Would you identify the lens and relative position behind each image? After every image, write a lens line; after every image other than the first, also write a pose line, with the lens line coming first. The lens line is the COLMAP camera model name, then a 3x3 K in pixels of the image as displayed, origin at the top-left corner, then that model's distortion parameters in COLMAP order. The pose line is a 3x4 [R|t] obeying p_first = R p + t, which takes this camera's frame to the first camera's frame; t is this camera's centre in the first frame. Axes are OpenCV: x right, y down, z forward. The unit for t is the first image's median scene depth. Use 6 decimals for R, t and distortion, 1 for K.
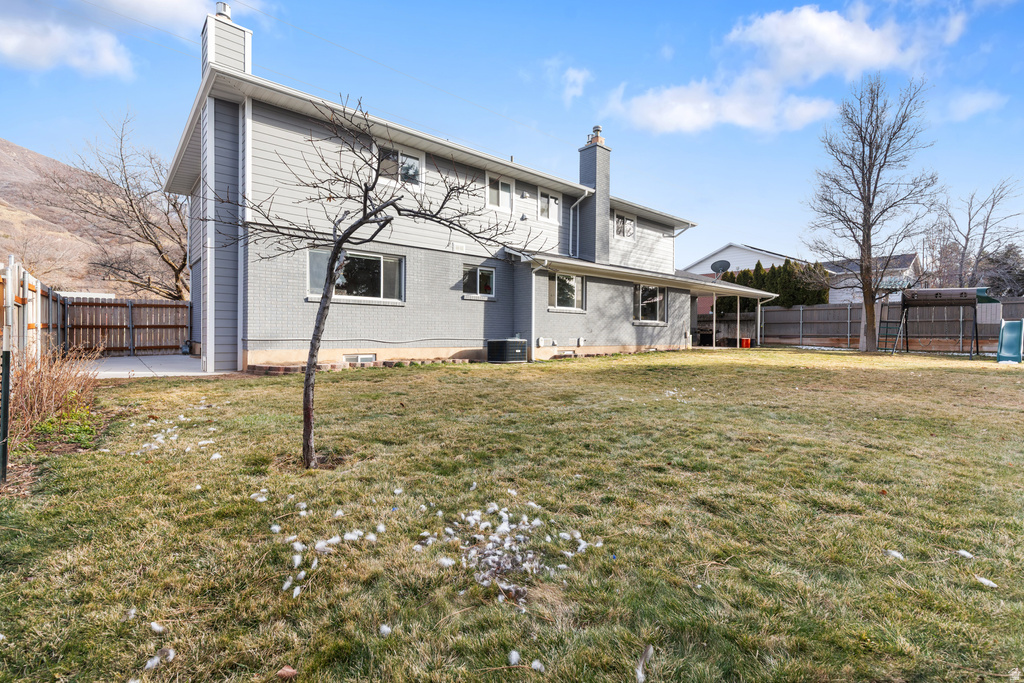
lens RADIAL K [[461.9, 0, 512.0], [0, 461.9, 341.5], [0, 0, 1]] dist [0.005582, 0.000153]
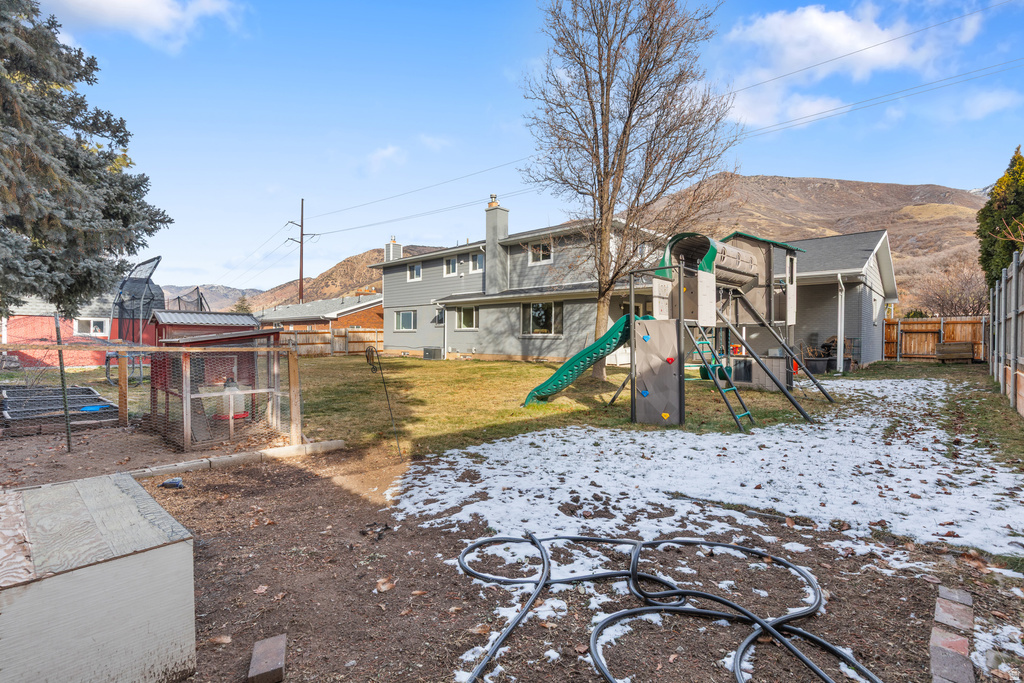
lens RADIAL K [[461.9, 0, 512.0], [0, 461.9, 341.5], [0, 0, 1]] dist [0.005582, 0.000153]
pose [[0.103511, 0.005684, -0.994612, 1.584684], [-0.017571, 0.999838, 0.003885, -0.035802], [0.994473, 0.017074, 0.103594, 0.935551]]
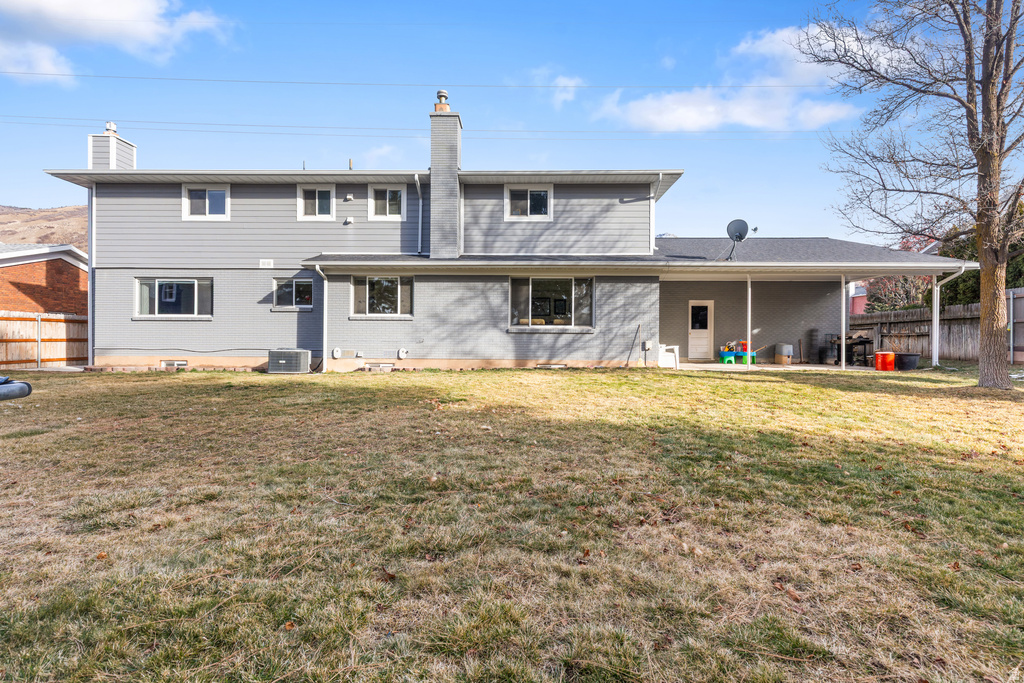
lens RADIAL K [[461.9, 0, 512.0], [0, 461.9, 341.5], [0, 0, 1]] dist [0.005582, 0.000153]
pose [[0.740347, -0.000877, -0.672224, 0.842578], [-0.010861, 0.999853, -0.013266, -0.012634], [0.672137, 0.017123, 0.740229, 0.488004]]
